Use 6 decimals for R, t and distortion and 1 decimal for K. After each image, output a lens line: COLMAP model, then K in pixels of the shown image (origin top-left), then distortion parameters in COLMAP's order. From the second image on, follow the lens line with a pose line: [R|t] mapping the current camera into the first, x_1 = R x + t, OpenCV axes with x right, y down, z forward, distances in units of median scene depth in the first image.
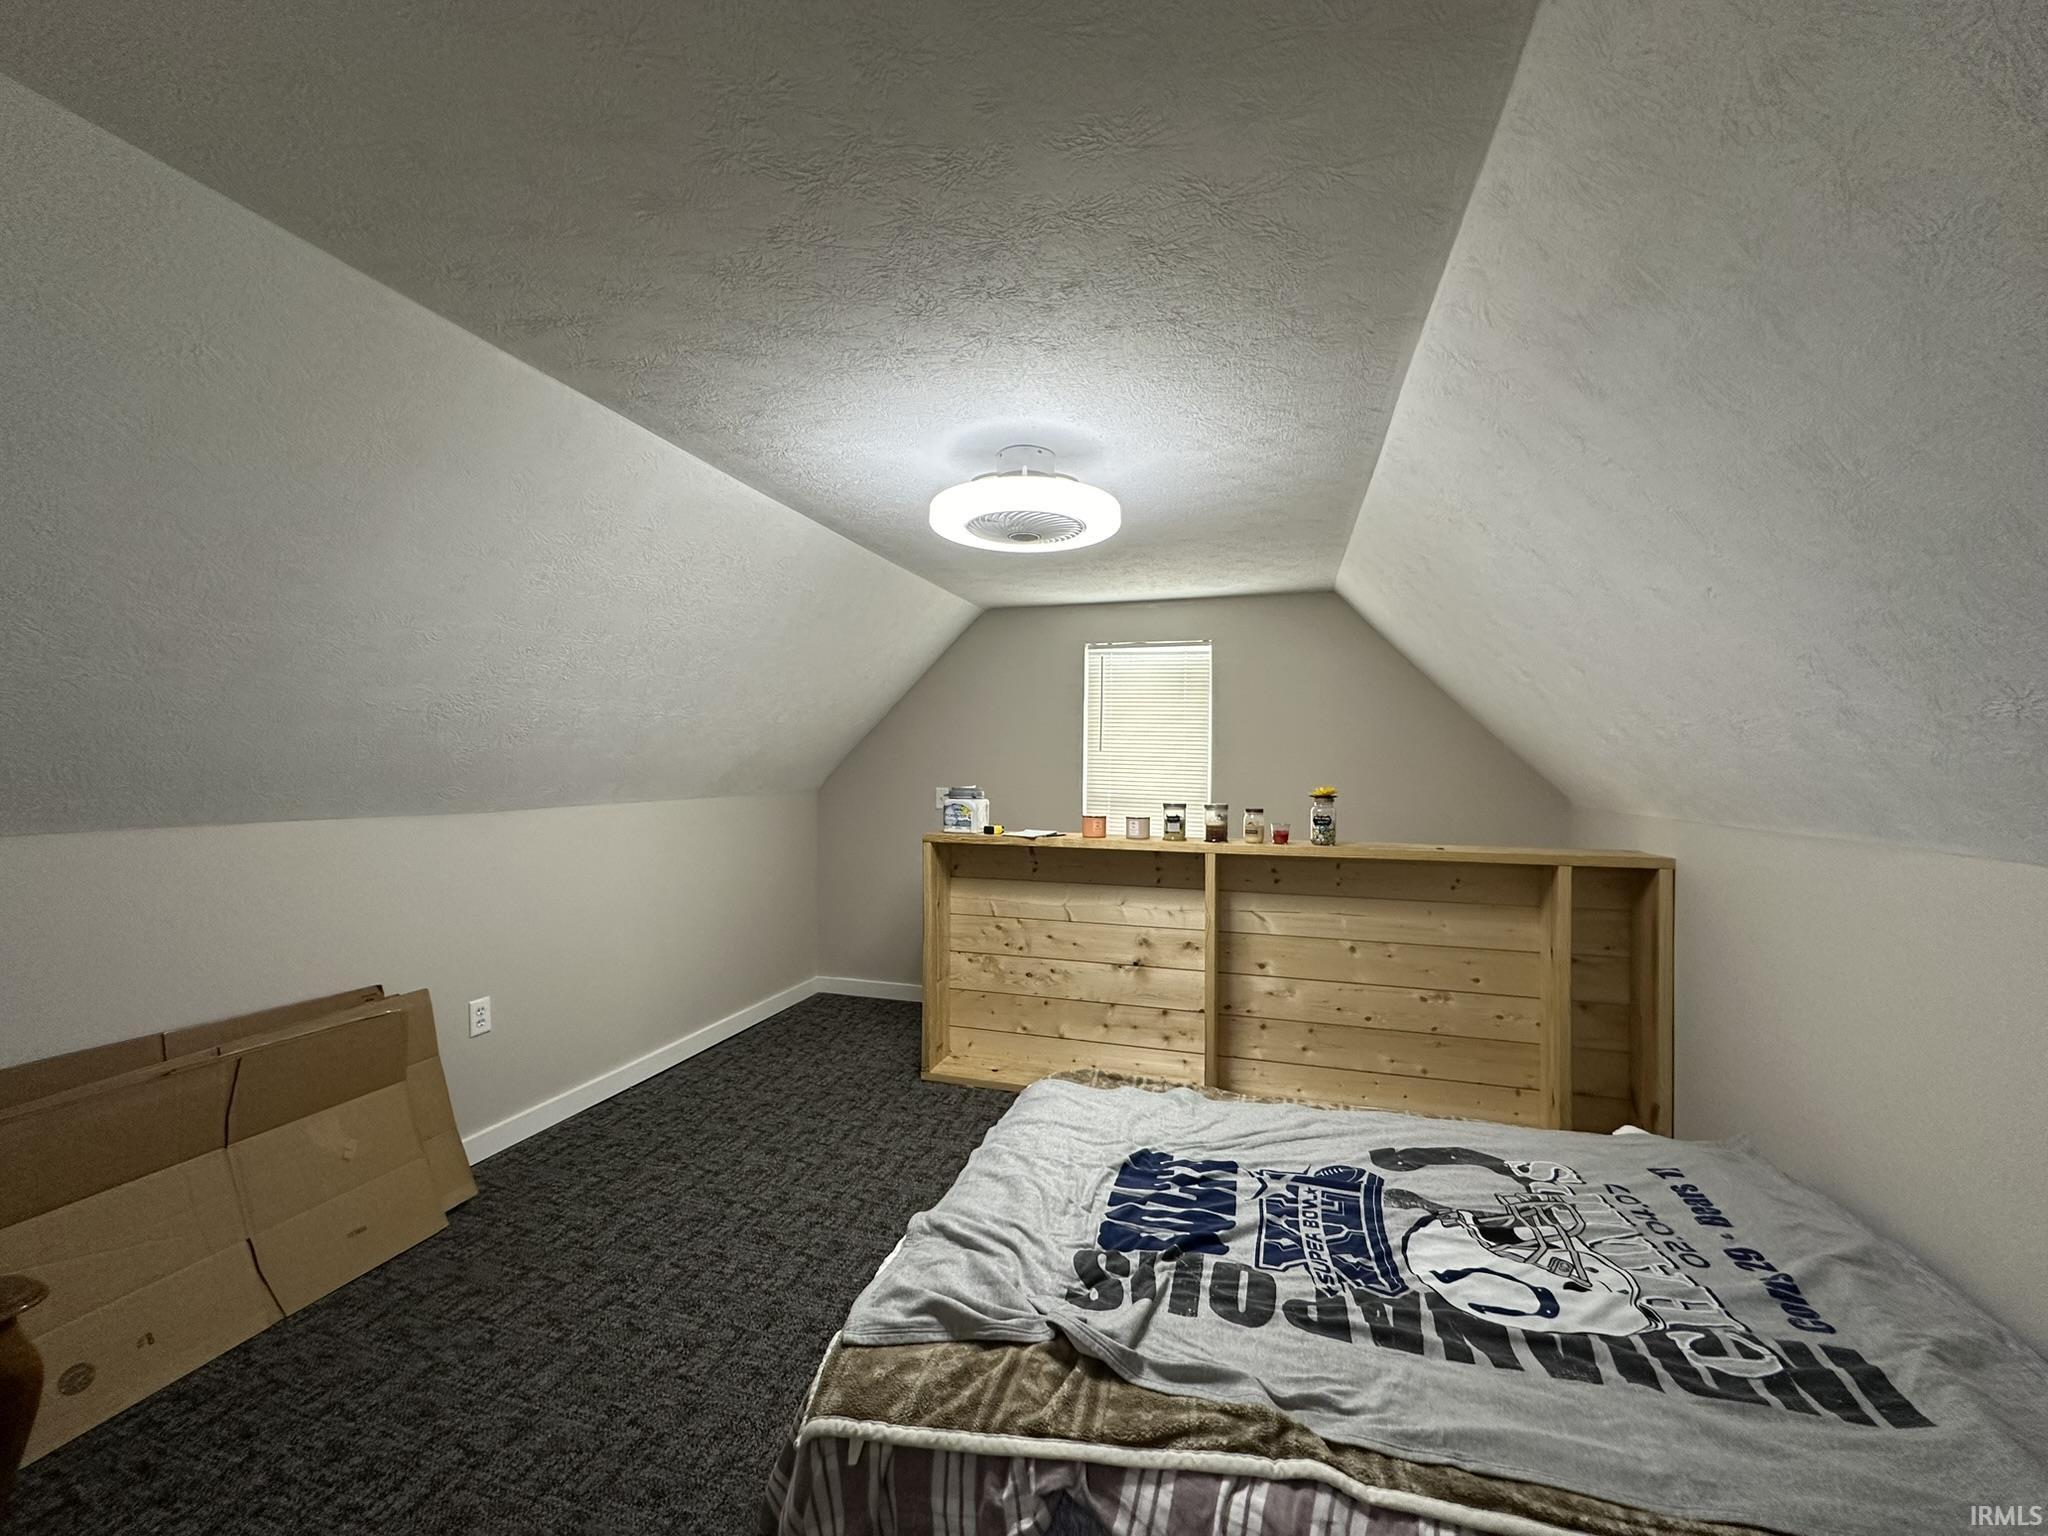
lens RADIAL K [[811.8, 0, 1024.0], [0, 811.8, 768.0], [0, 0, 1]] dist [-0.003641, 0.000019]
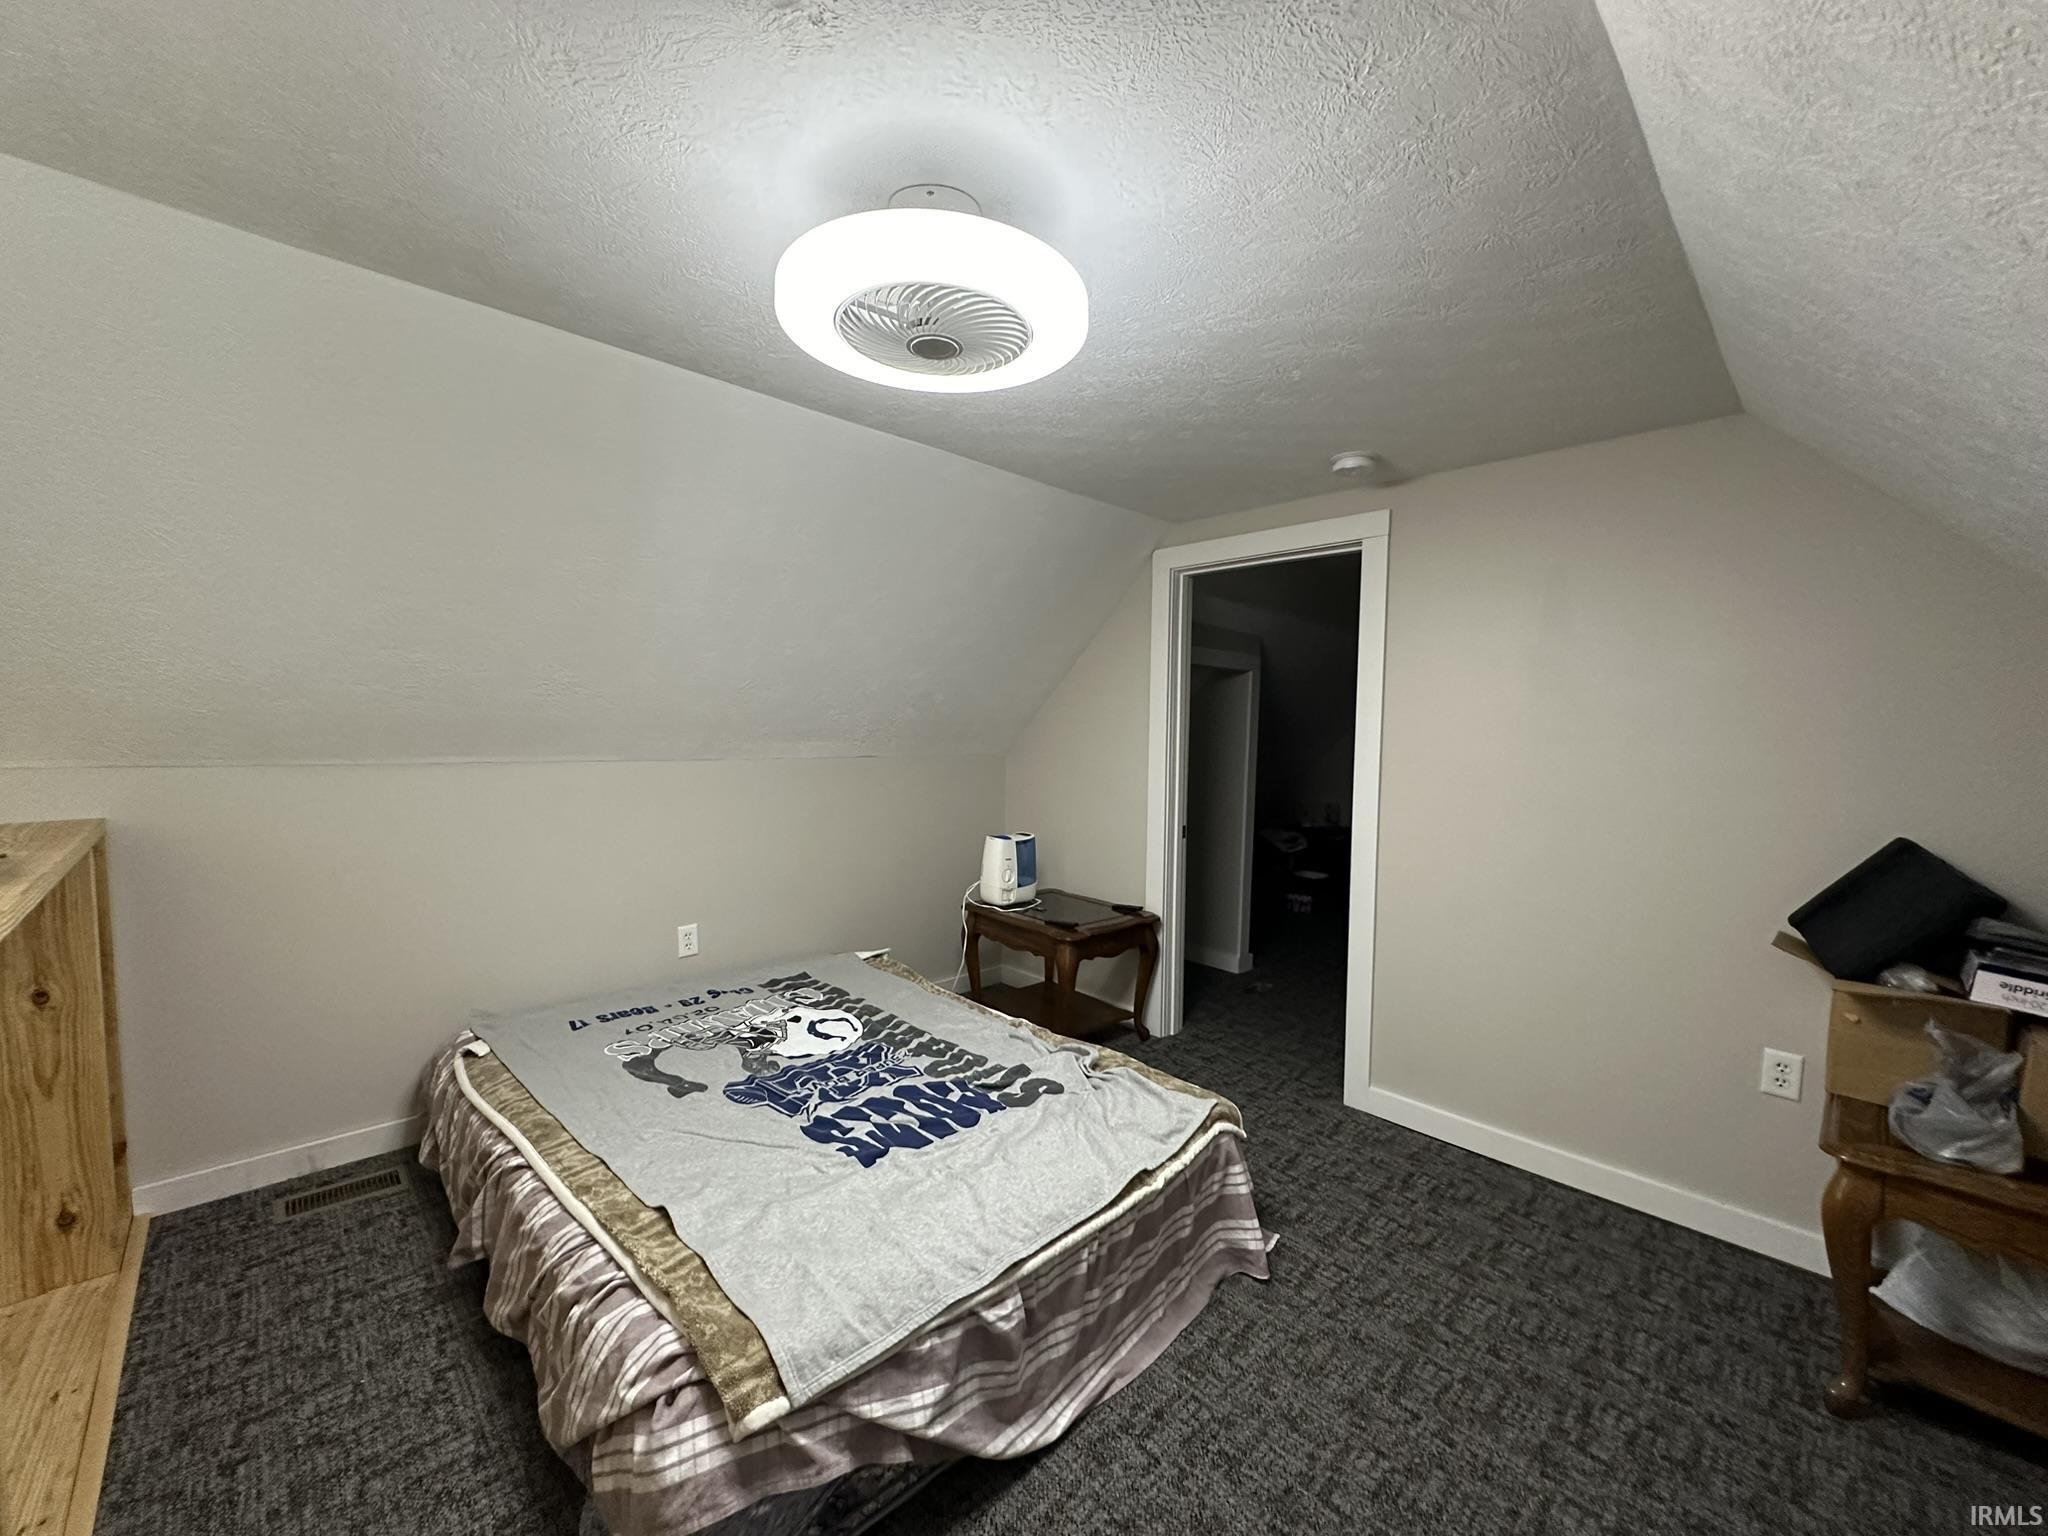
lens RADIAL K [[811.8, 0, 1024.0], [0, 811.8, 768.0], [0, 0, 1]] dist [-0.003641, 0.000019]
pose [[-0.871567, -0.052122, 0.487498, -0.511980], [-0.025499, 0.997806, 0.061094, -0.008751], [-0.489613, 0.040817, -0.870984, 2.059302]]
